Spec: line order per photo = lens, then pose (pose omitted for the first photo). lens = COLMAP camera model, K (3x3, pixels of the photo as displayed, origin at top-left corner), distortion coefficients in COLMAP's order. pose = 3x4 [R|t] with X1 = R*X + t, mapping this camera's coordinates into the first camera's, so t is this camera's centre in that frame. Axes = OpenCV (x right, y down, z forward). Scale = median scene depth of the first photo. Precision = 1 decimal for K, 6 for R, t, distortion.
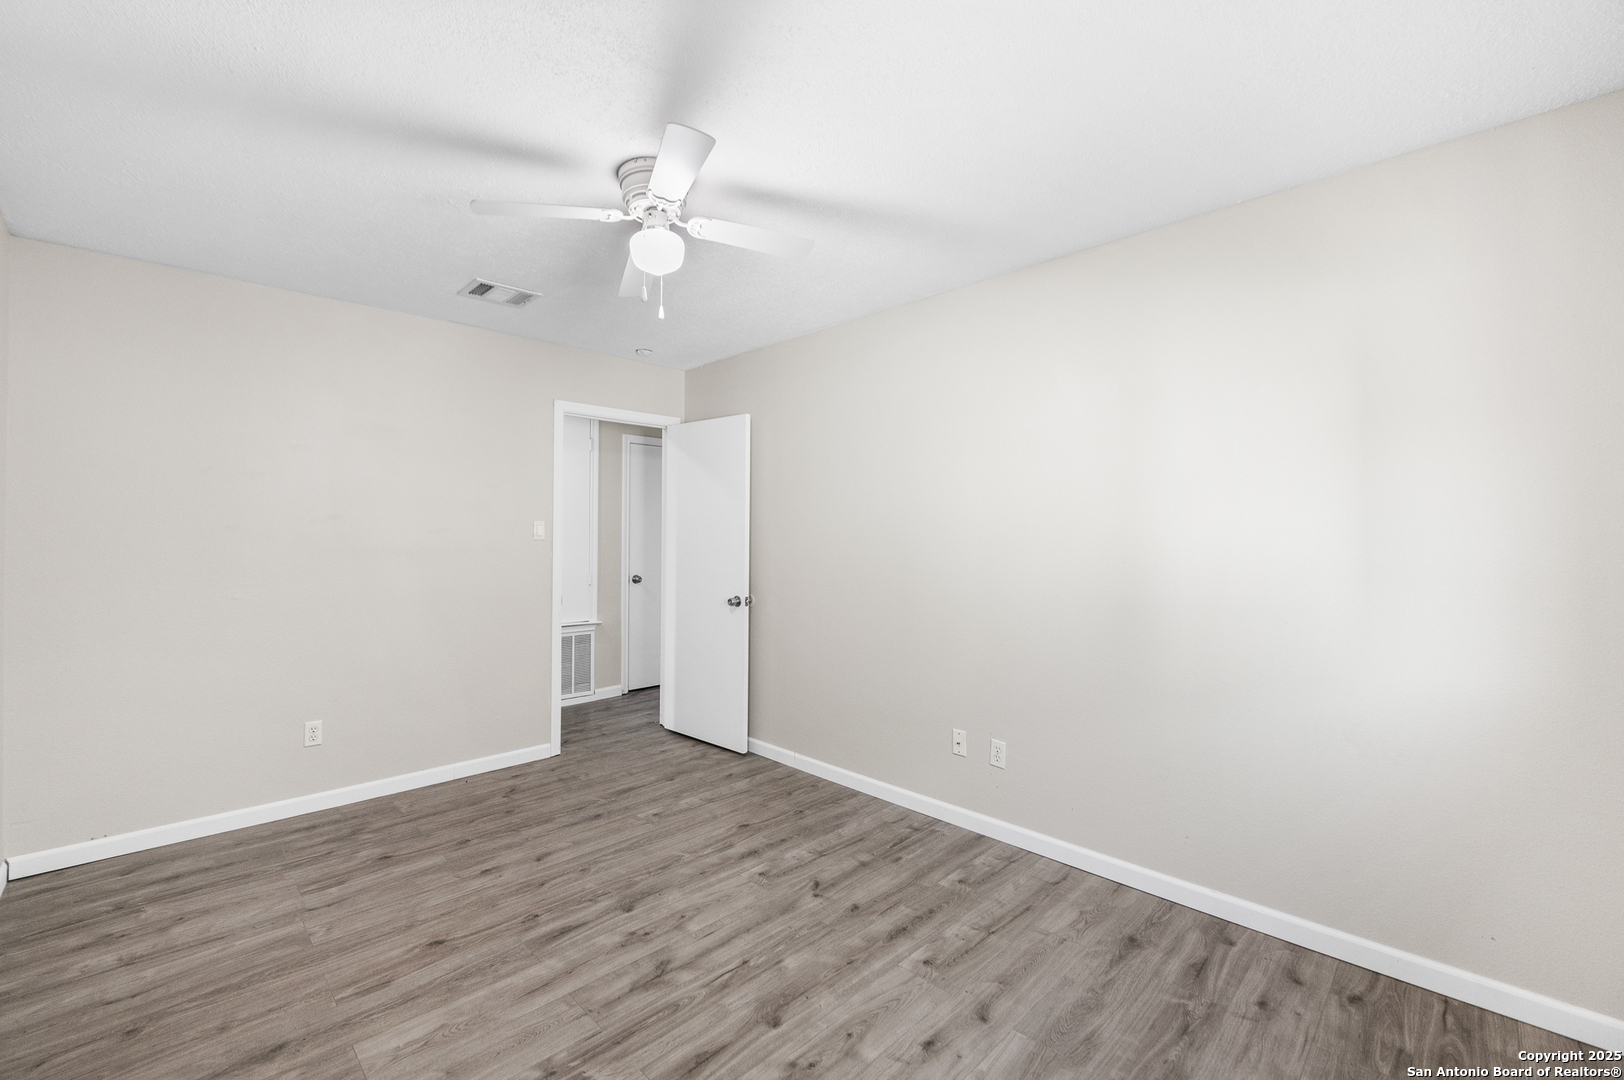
lens RADIAL K [[681.0, 0, 817.7], [0, 681.0, 532.5], [0, 0, 1]] dist [0.000018, -0.001386]
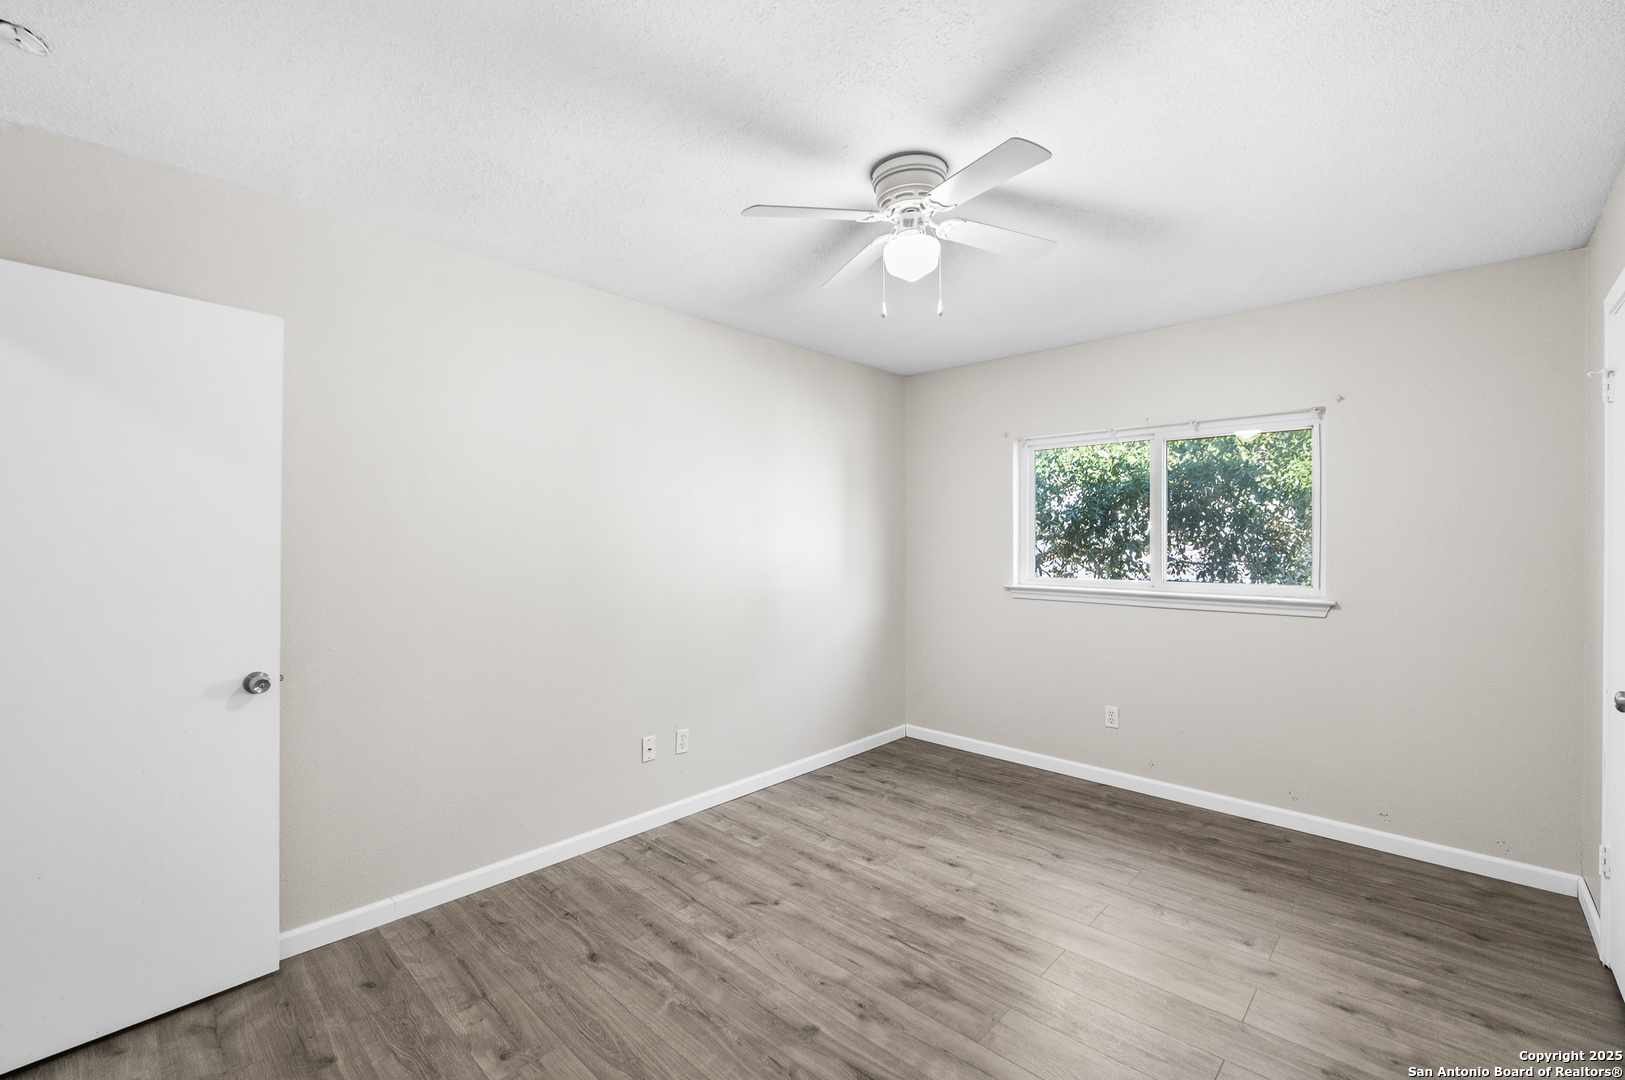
lens RADIAL K [[681.4, 0, 786.9], [0, 681.4, 547.6], [0, 0, 1]] dist [0.000018, -0.001386]
pose [[-0.012572, -0.010525, 0.999866, -1.053341], [-0.006487, 0.999924, 0.010444, -0.005915], [-0.999900, -0.006355, -0.012640, 1.045151]]
